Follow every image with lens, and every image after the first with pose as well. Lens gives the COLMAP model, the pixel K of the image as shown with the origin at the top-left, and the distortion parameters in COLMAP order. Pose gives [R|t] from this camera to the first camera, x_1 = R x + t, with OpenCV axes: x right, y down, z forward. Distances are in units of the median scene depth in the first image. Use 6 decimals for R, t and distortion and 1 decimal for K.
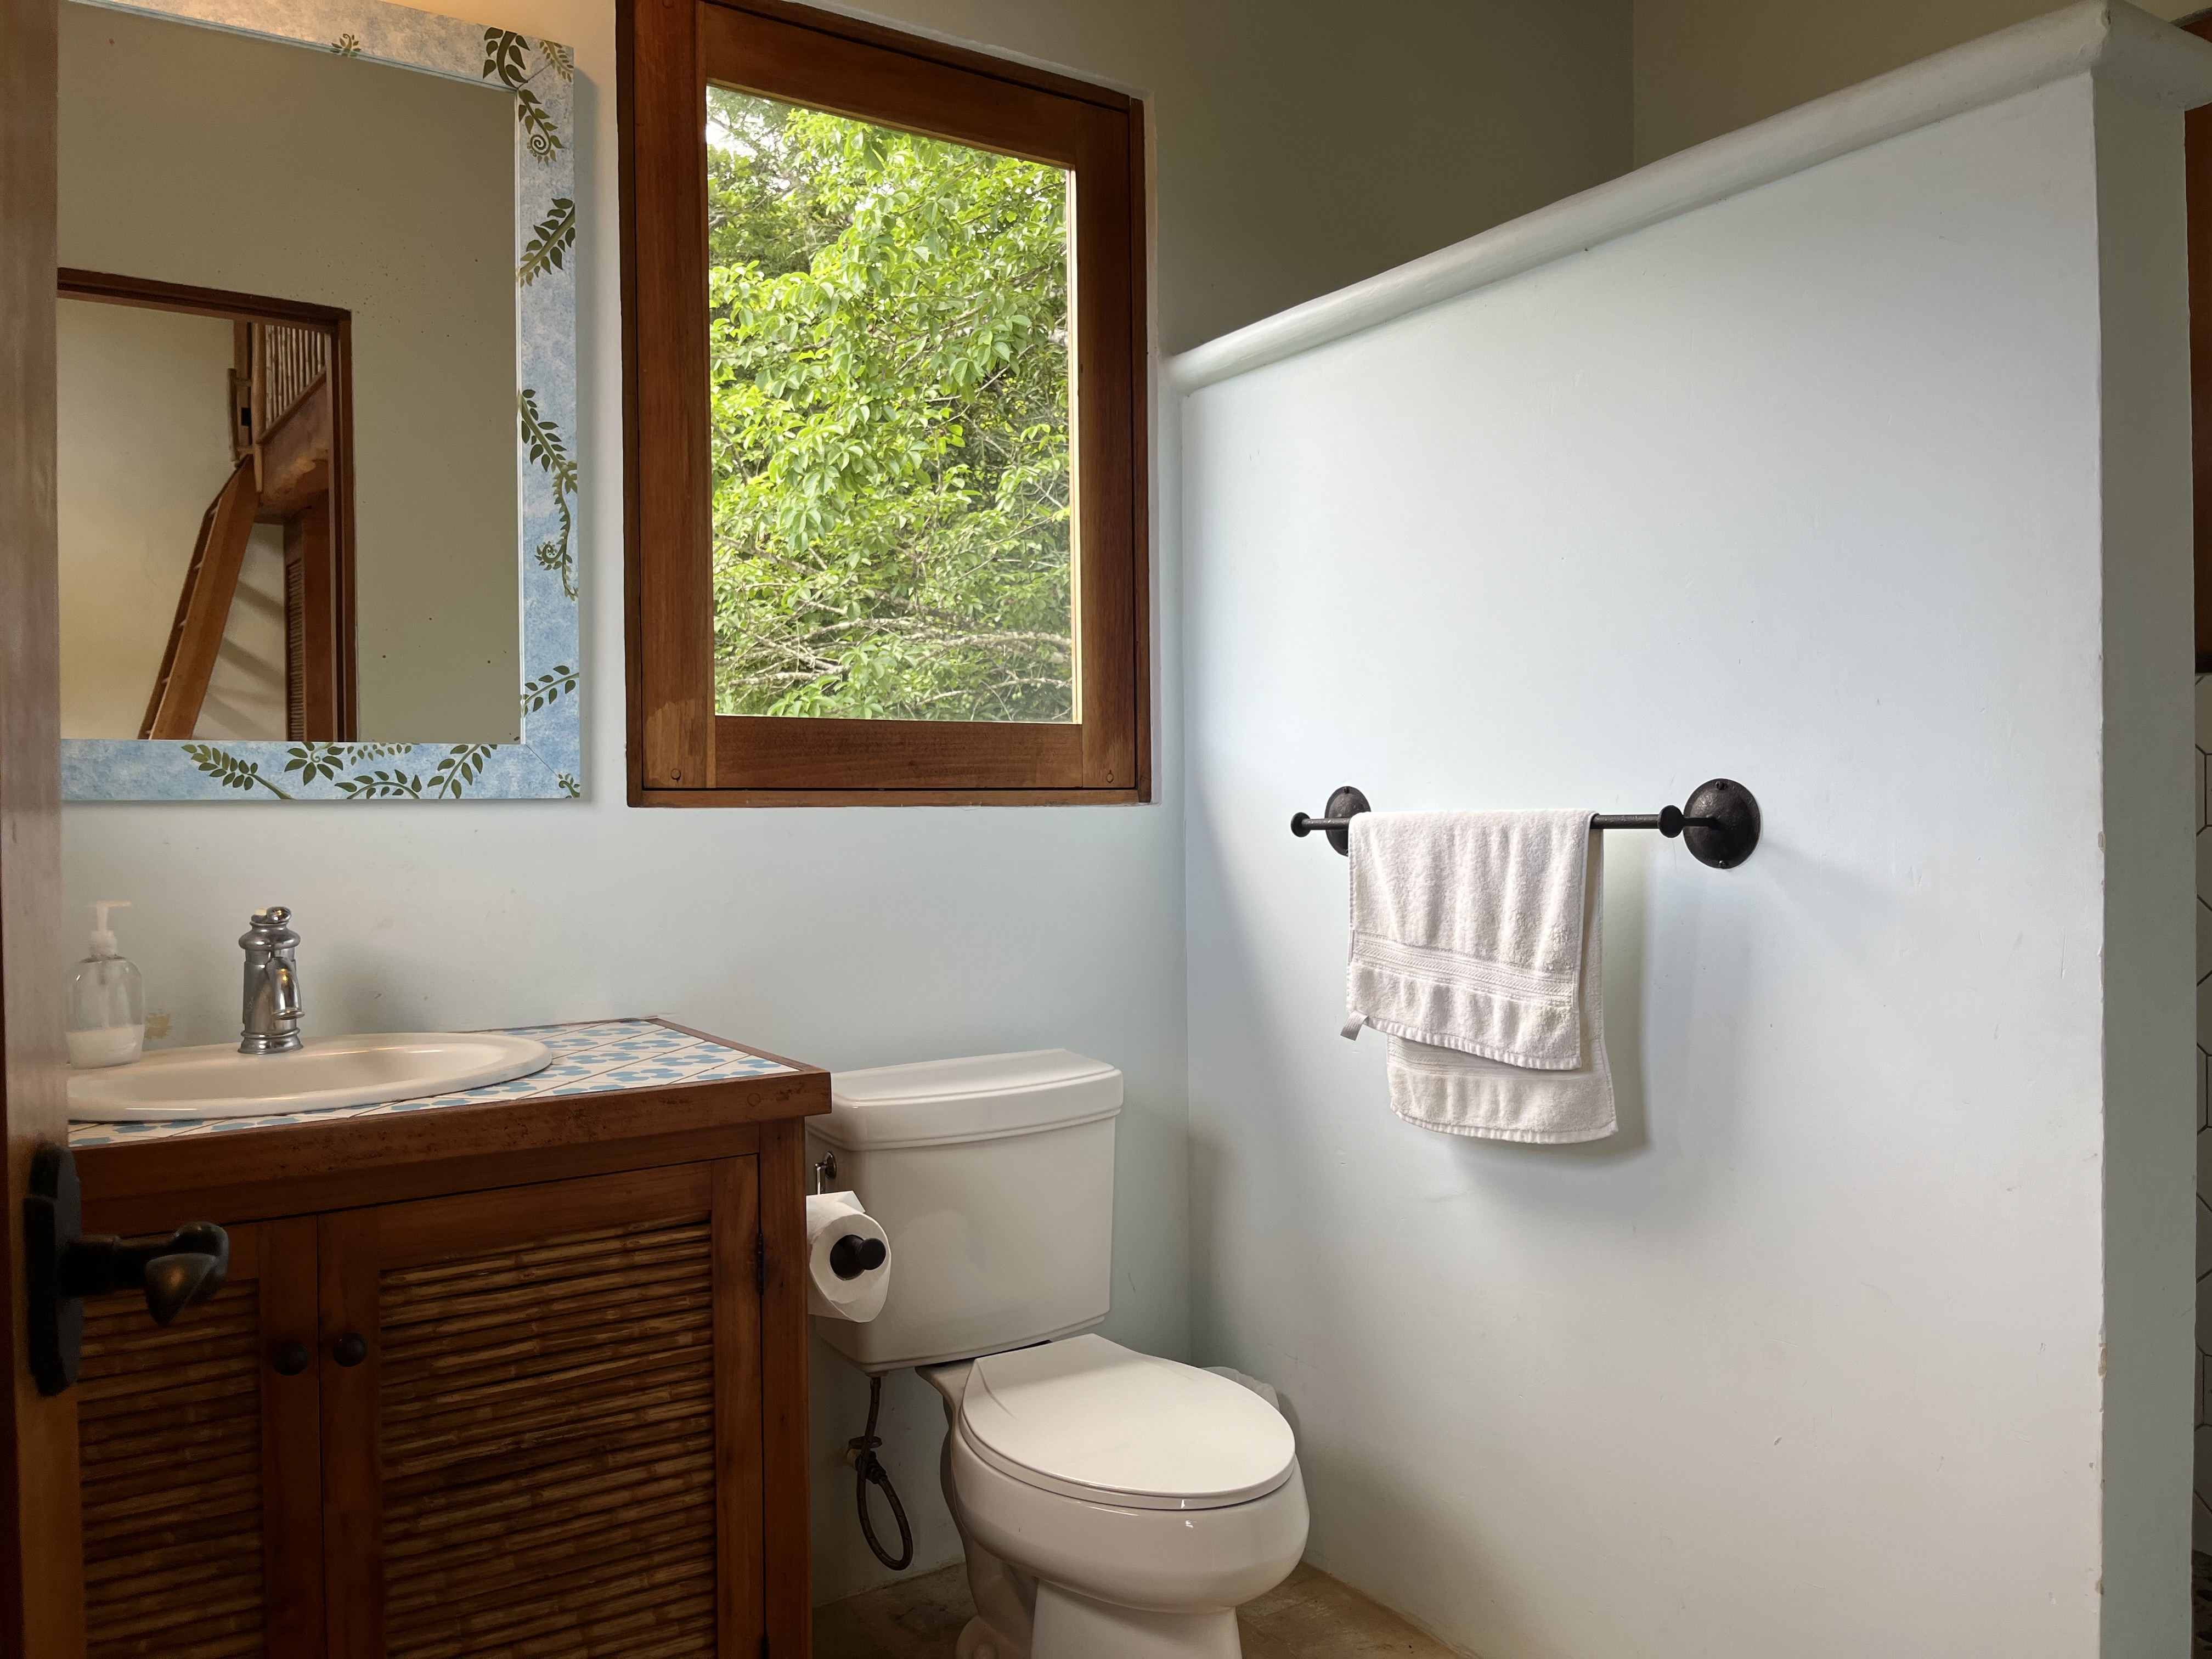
lens RADIAL K [[1677.0, 0, 1109.5], [0, 1677.0, 813.2], [0, 0, 1]] dist [0.036345, -0.017476]
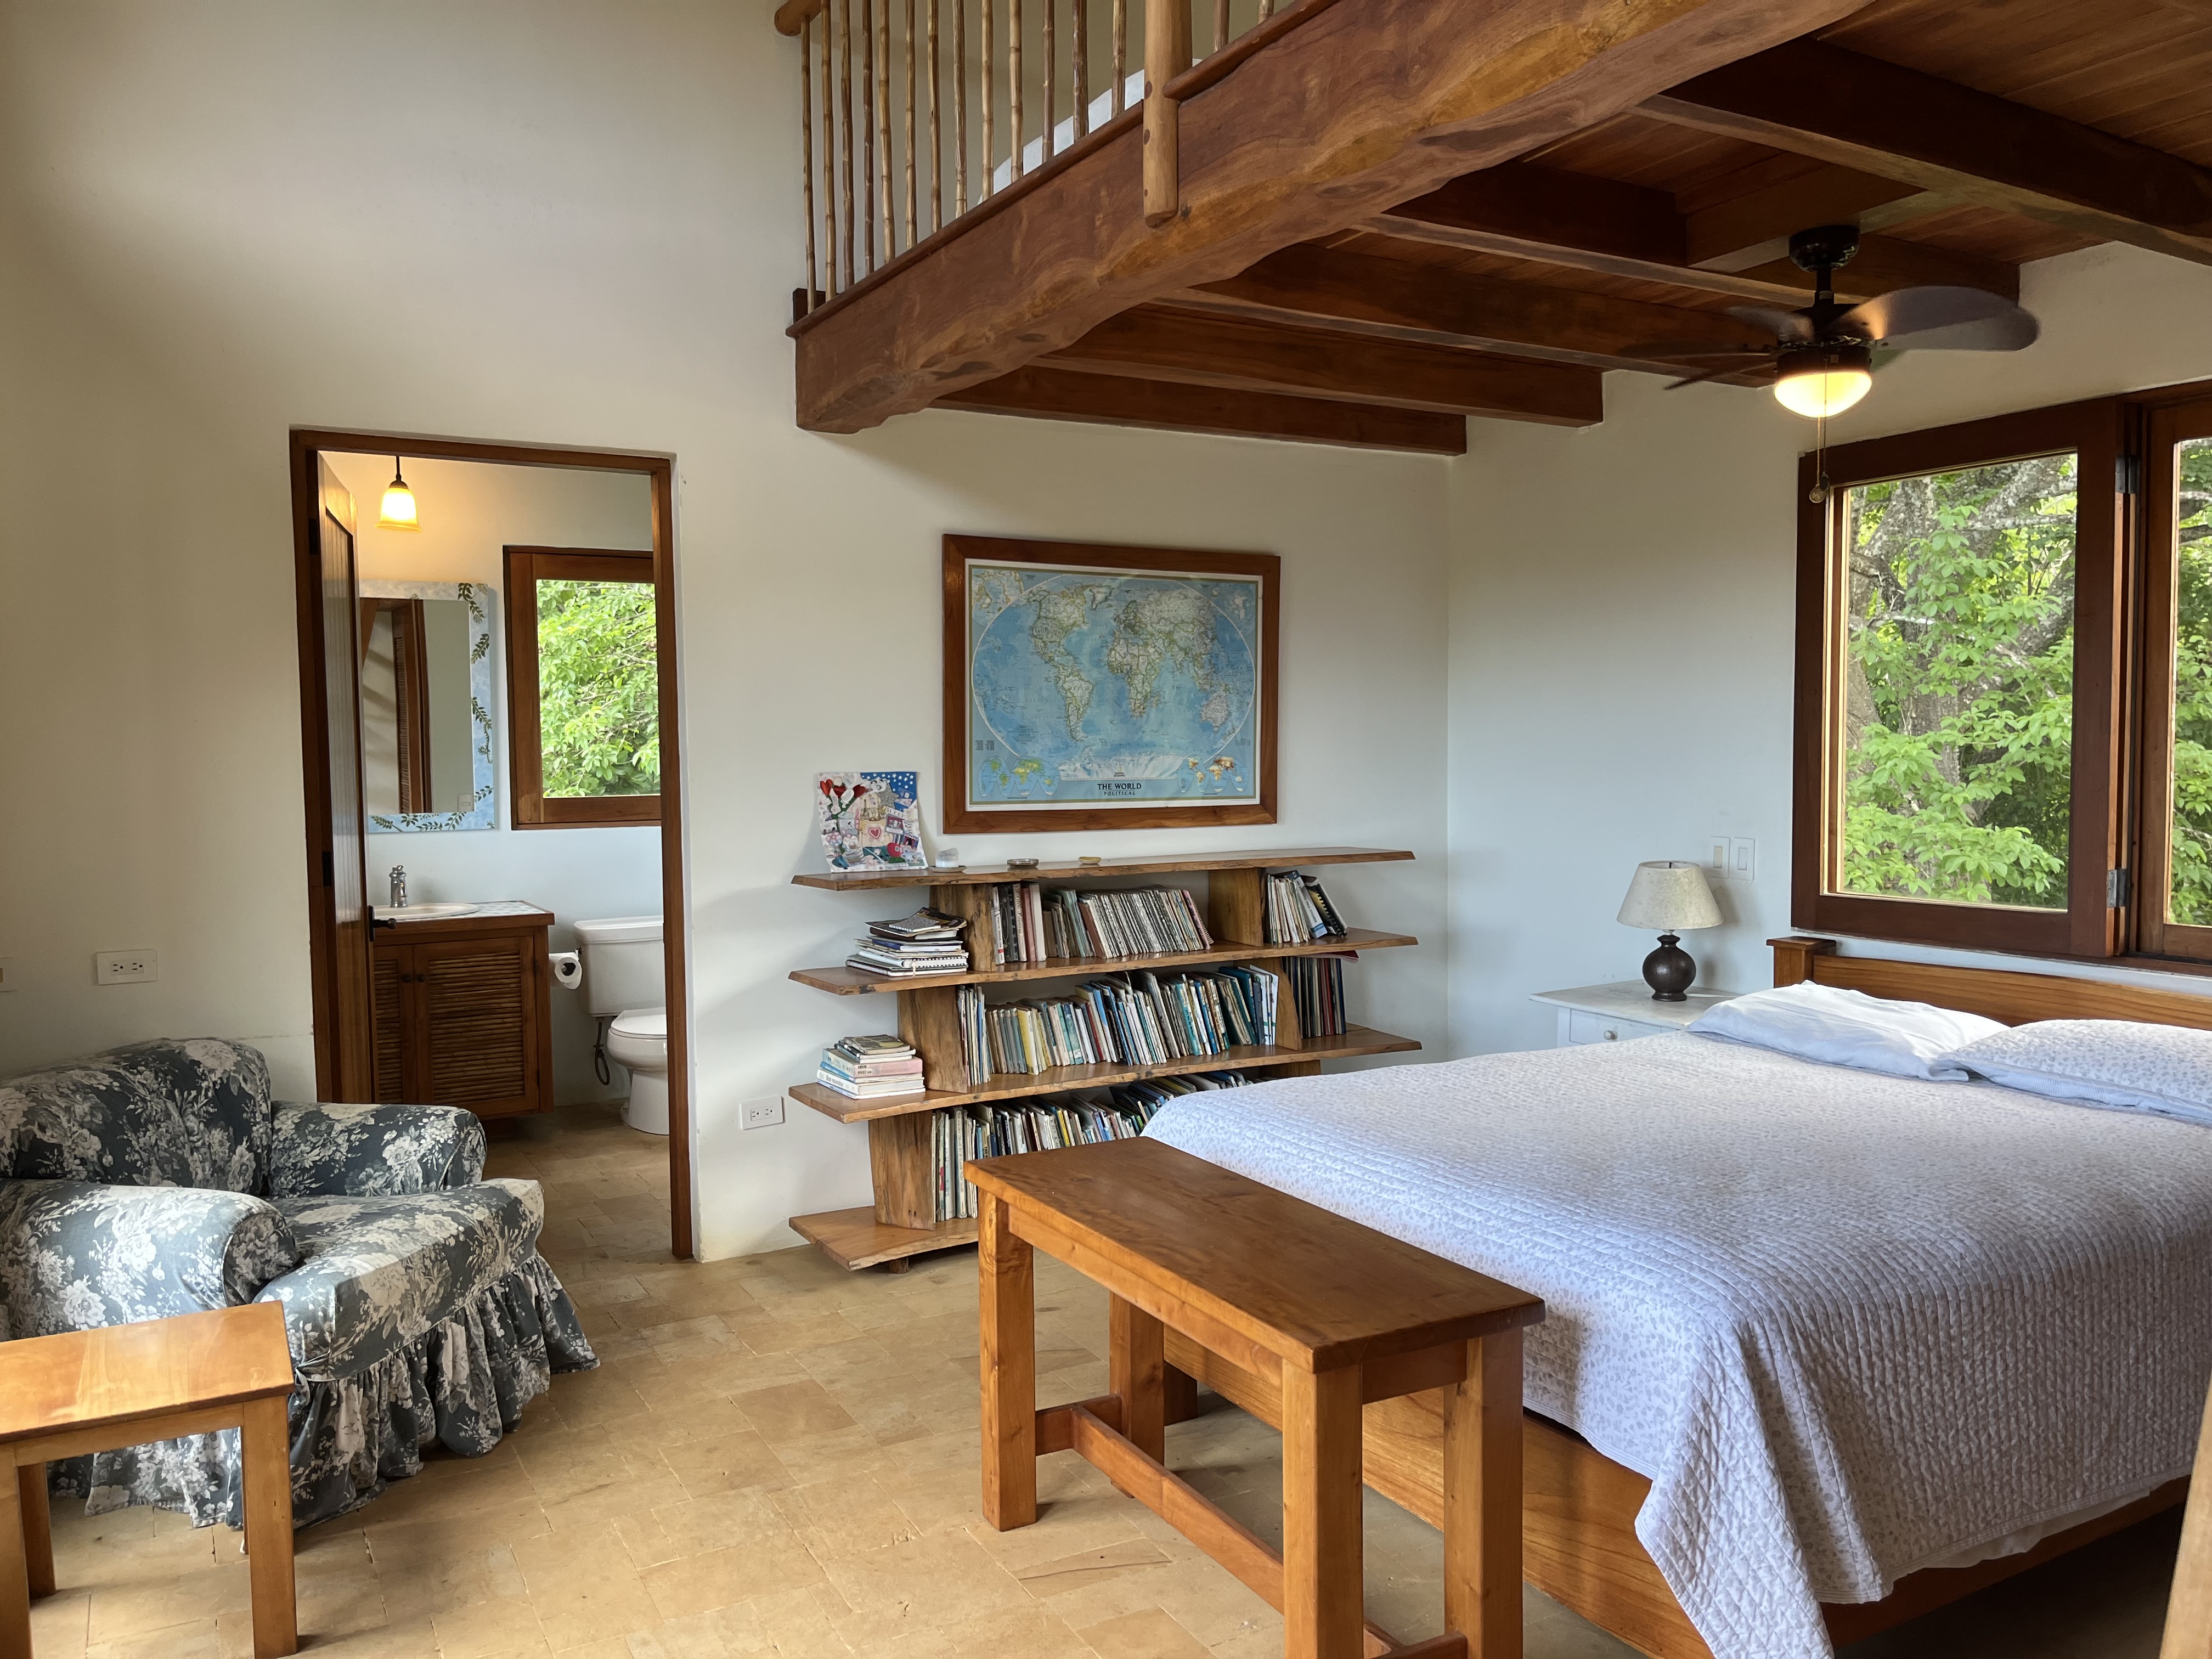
lens RADIAL K [[1677.0, 0, 1104.0], [0, 1677.0, 840.9], [0, 0, 1]] dist [0.036345, -0.017476]
pose [[0.998453, 0.005847, -0.055292, 0.999222], [-0.002408, 0.998070, 0.062058, -0.185843], [0.055548, -0.061829, 0.996540, -2.070905]]
